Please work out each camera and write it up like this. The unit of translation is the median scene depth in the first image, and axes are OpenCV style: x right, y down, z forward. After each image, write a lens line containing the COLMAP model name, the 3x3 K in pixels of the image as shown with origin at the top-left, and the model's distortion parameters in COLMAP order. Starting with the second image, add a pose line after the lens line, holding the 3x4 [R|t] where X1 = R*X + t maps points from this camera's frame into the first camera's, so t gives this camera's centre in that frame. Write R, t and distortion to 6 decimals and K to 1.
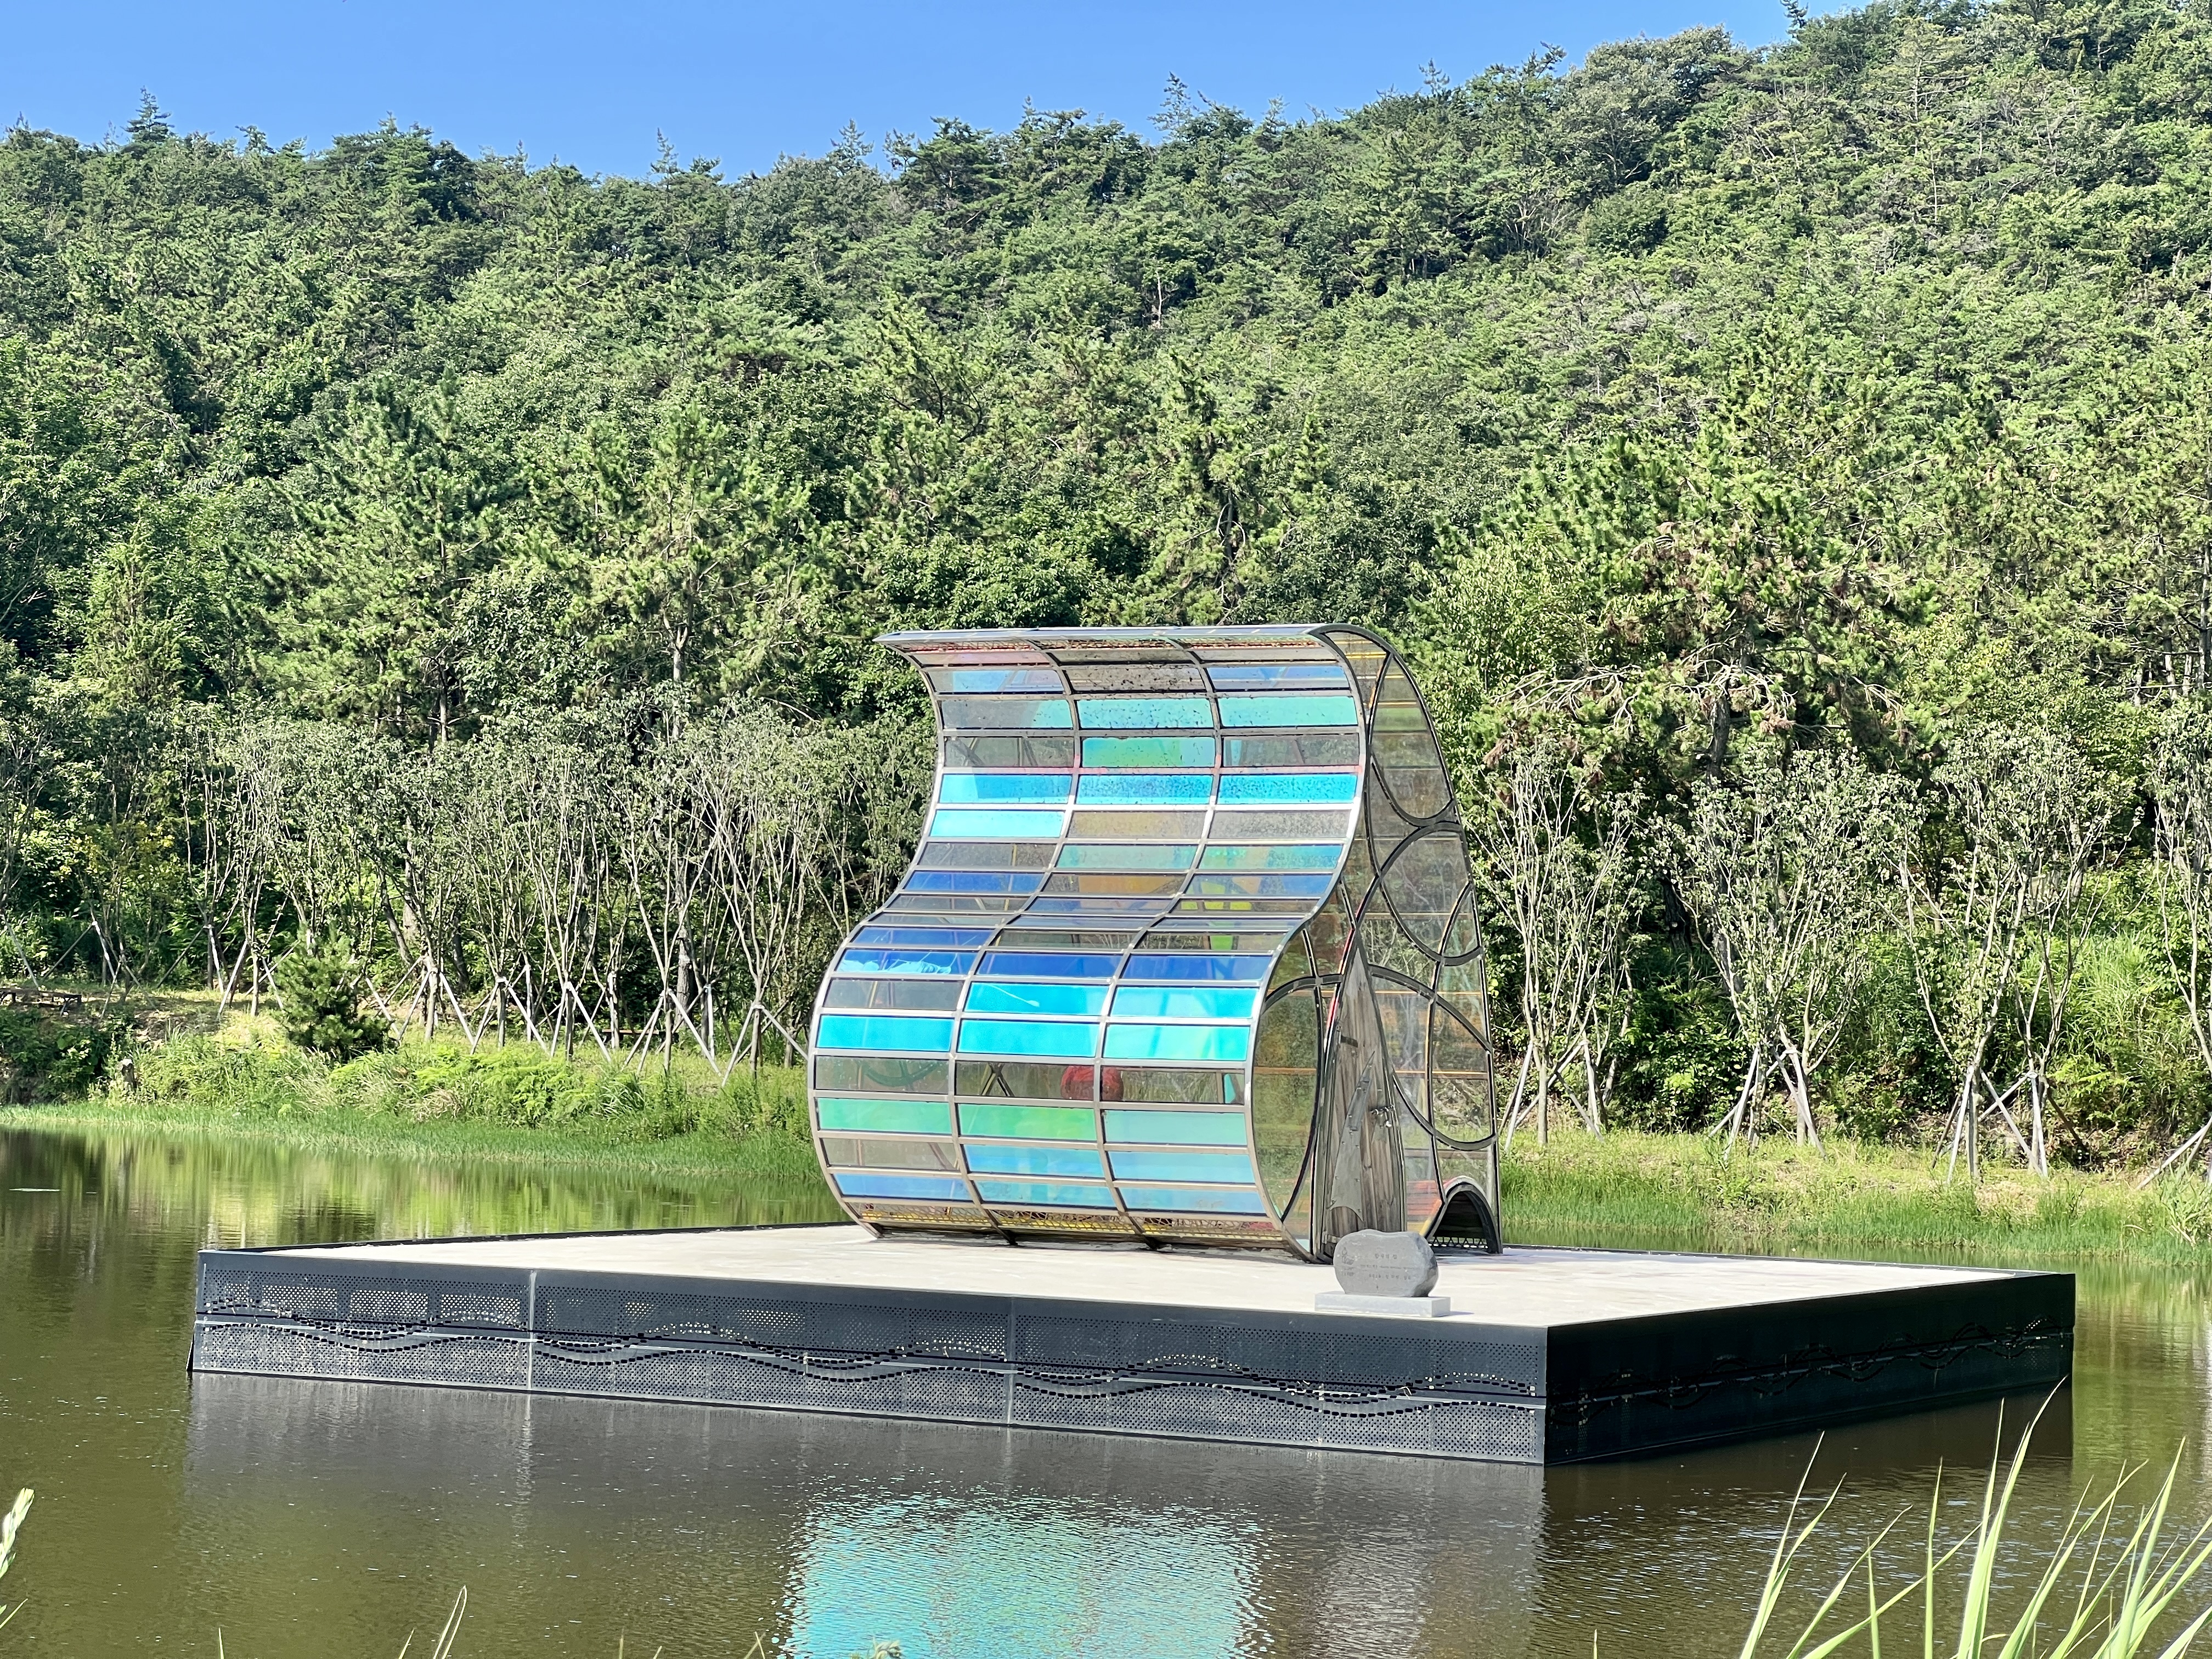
lens RADIAL K [[5048.3, 0, 1105.7], [0, 5048.3, 830.9], [0, 0, 1]] dist [0.116318, 0.000000]
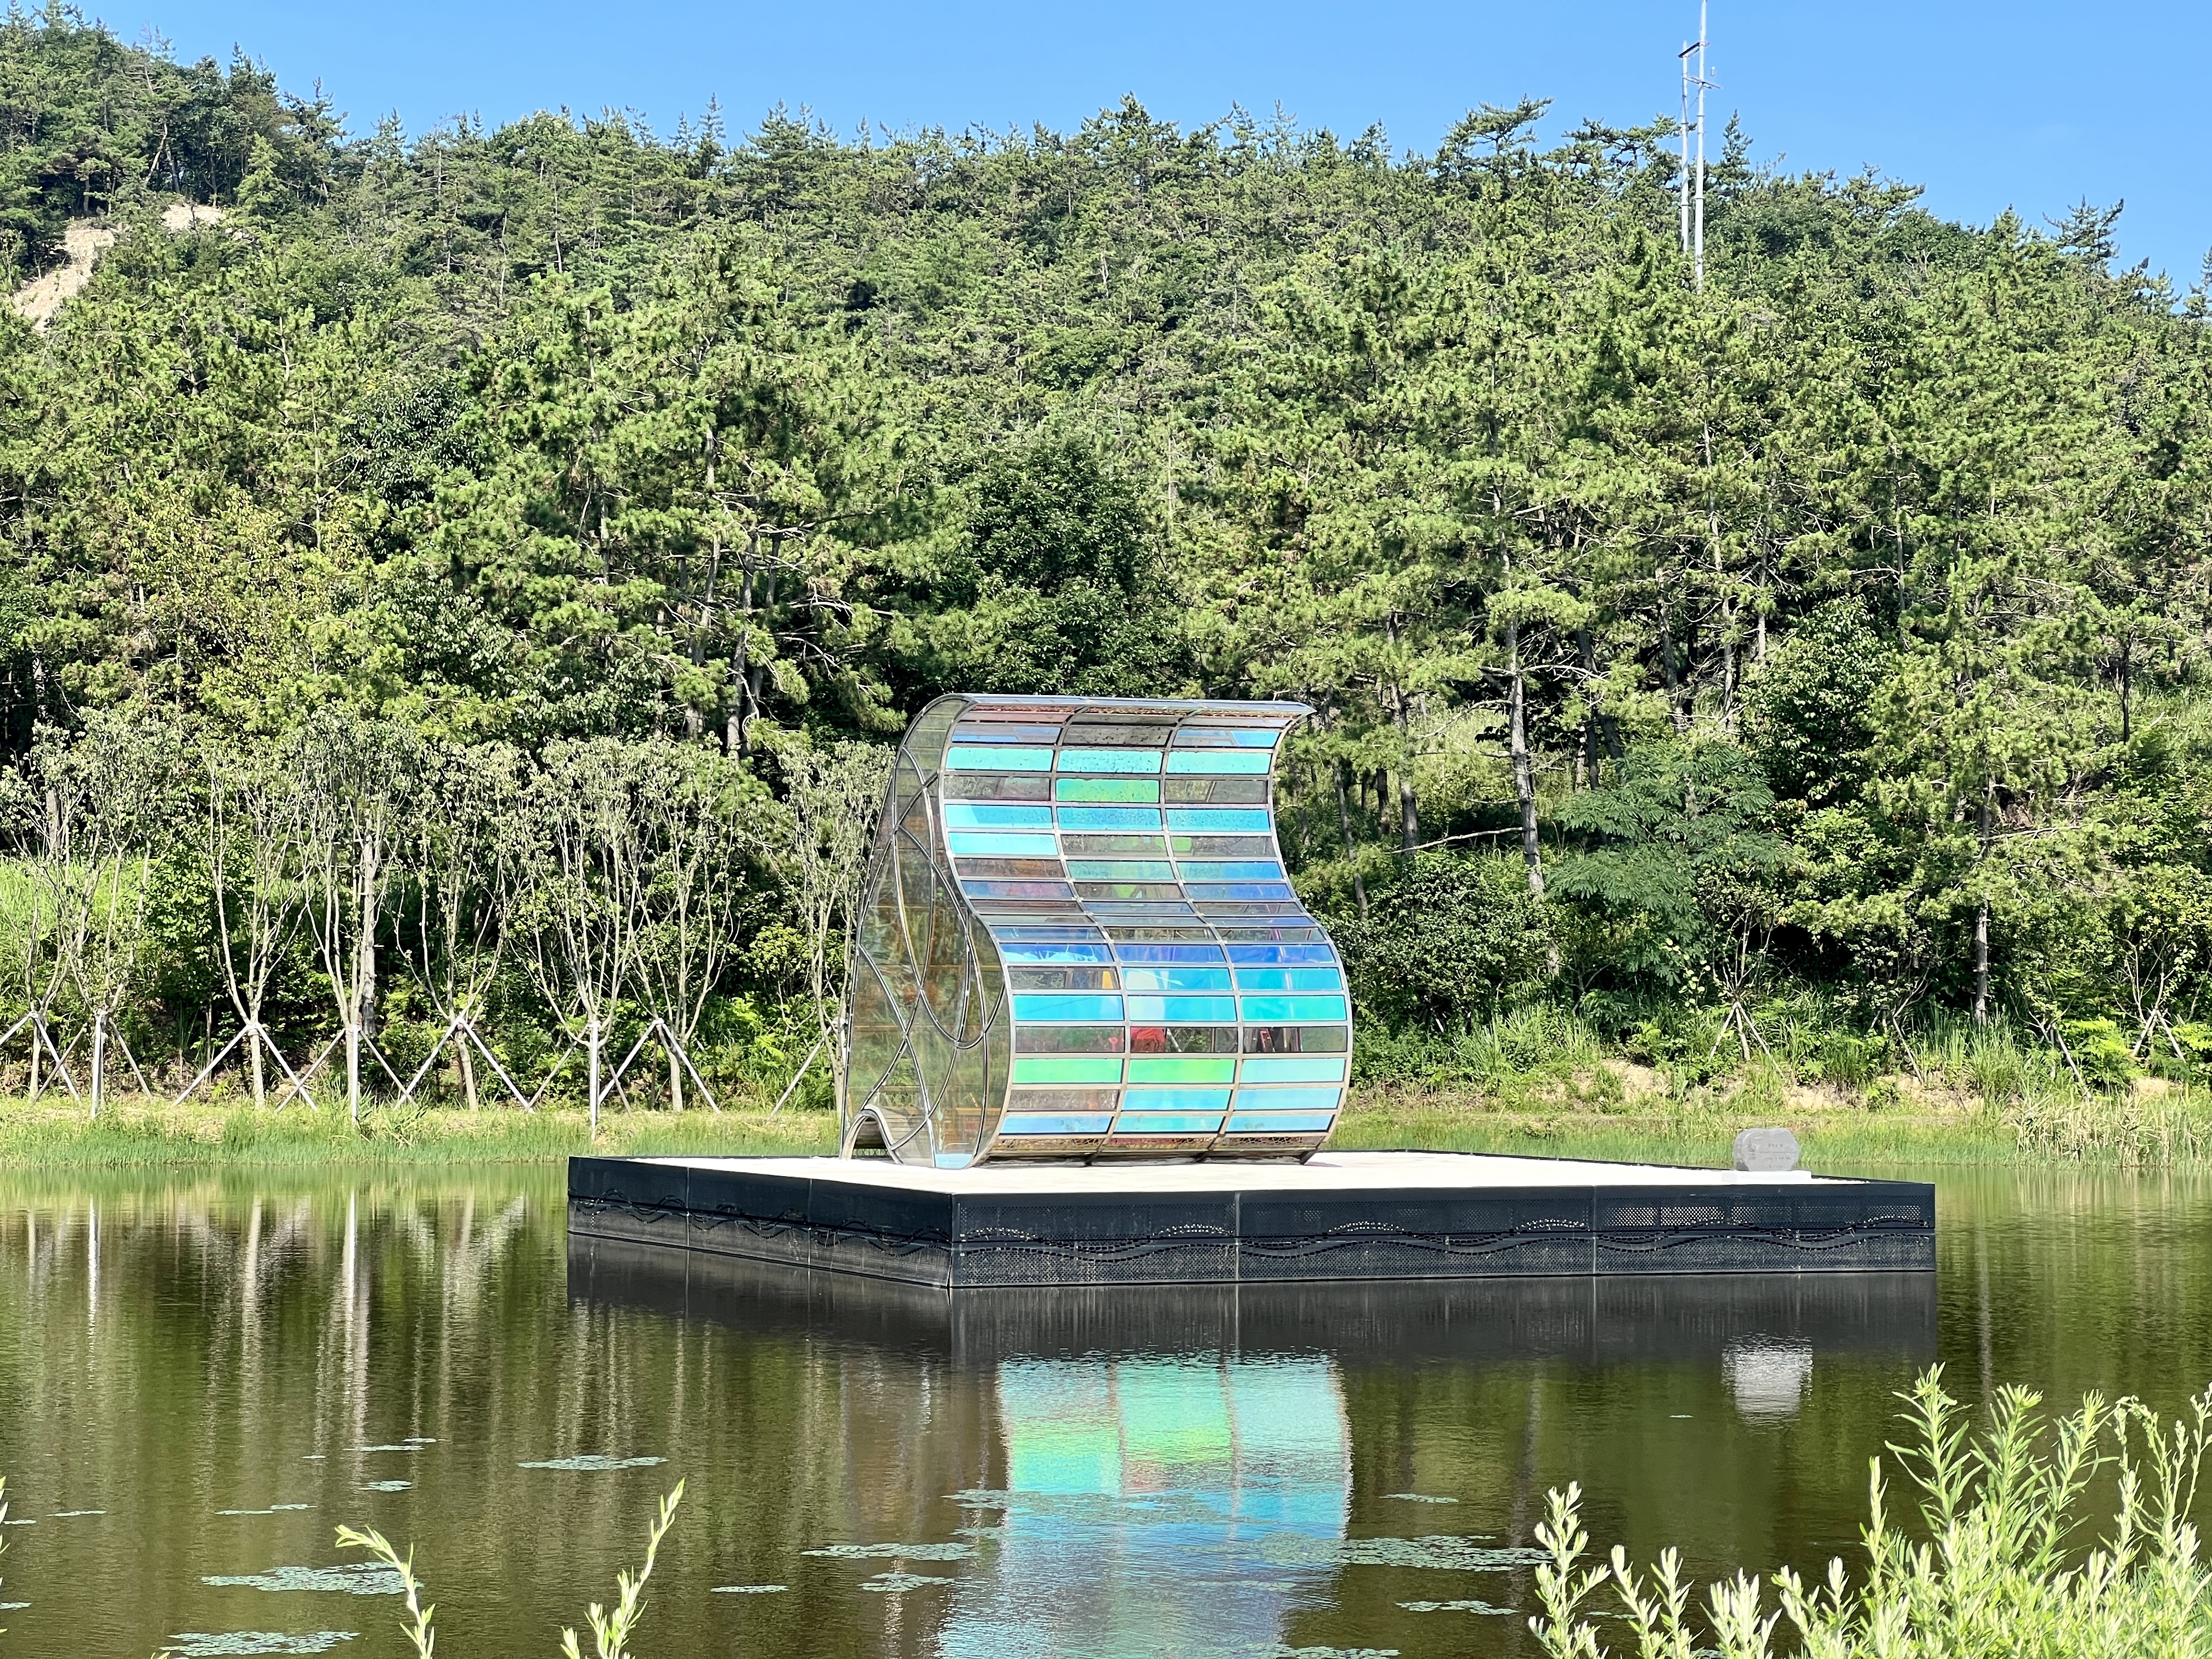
lens RADIAL K [[5048.3, 0, 1105.4], [0, 5048.3, 827.2], [0, 0, 1]] dist [0.116318, 0.000000]
pose [[0.639303, -0.001111, 0.768954, -1.153470], [-0.014953, 0.999792, 0.013876, -0.027778], [-0.768810, -0.020369, 0.639153, 0.168589]]
